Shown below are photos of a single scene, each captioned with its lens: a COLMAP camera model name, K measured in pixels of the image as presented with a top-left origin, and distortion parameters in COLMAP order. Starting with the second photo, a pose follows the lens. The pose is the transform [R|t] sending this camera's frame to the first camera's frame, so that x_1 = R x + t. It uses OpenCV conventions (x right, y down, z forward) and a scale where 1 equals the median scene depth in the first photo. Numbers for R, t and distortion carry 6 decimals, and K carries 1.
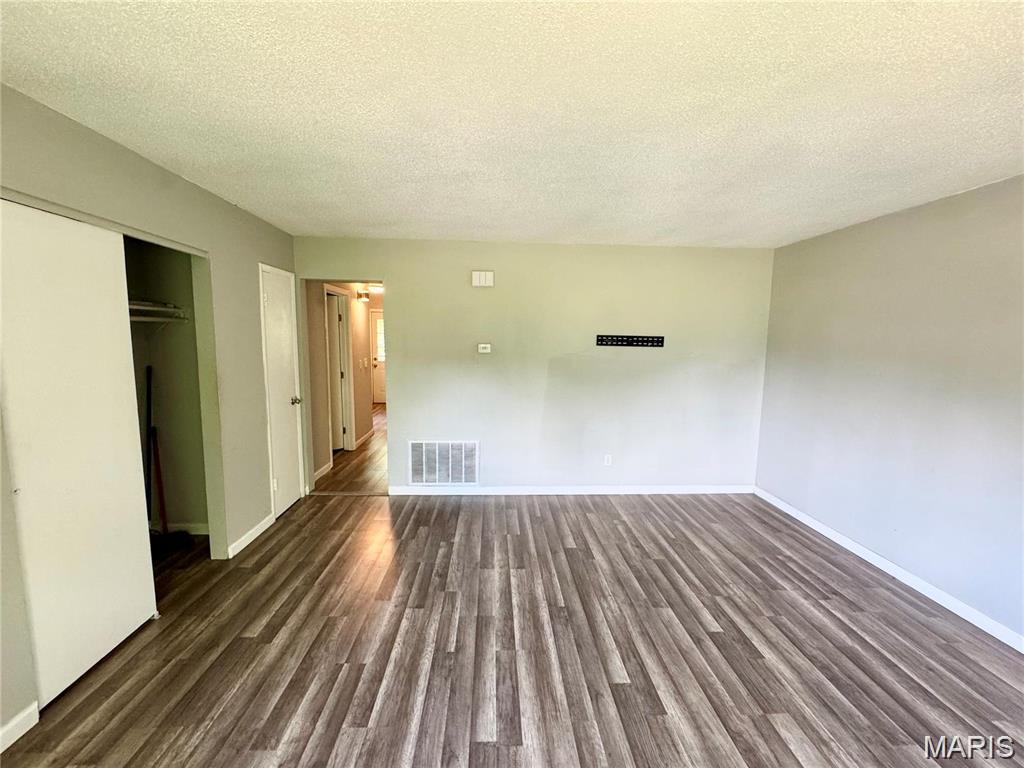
lens RADIAL K [[408.1, 0, 512.6], [0, 408.1, 382.8], [0, 0, 1]] dist [-0.004291, 0.000262]
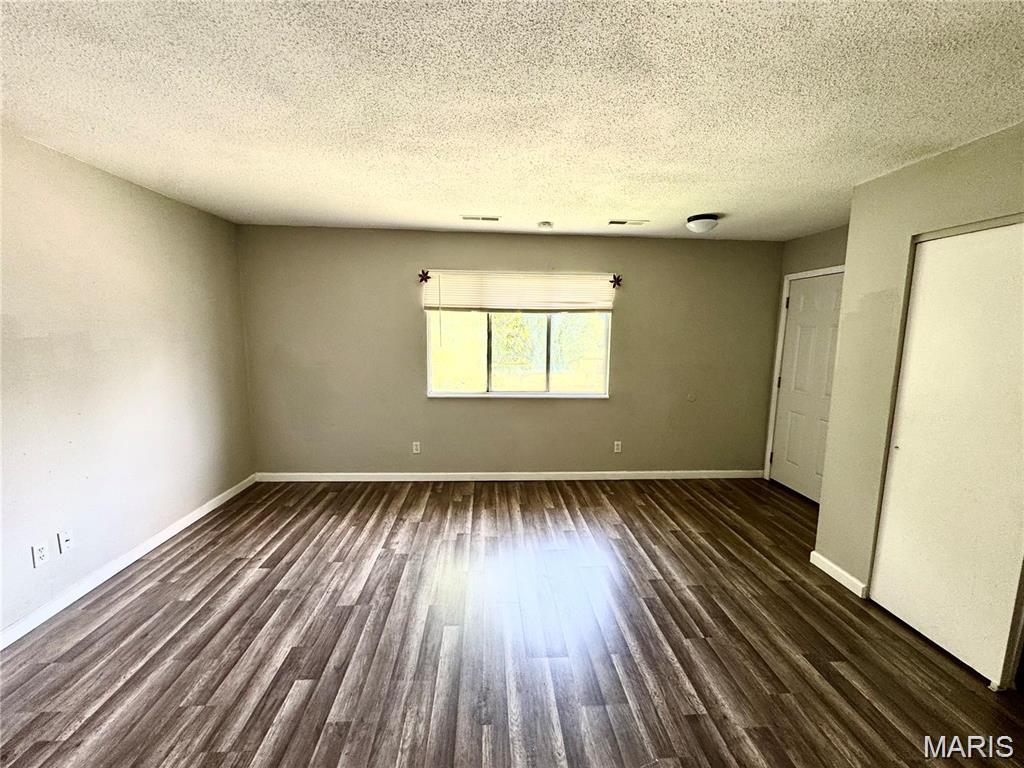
lens RADIAL K [[408.1, 0, 514.2], [0, 408.1, 382.0], [0, 0, 1]] dist [-0.004291, 0.000262]
pose [[-0.999228, -0.031531, -0.023428, 0.109560], [-0.036153, 0.971433, 0.234545, -0.160065], [0.015363, 0.235211, -0.971823, 1.513138]]
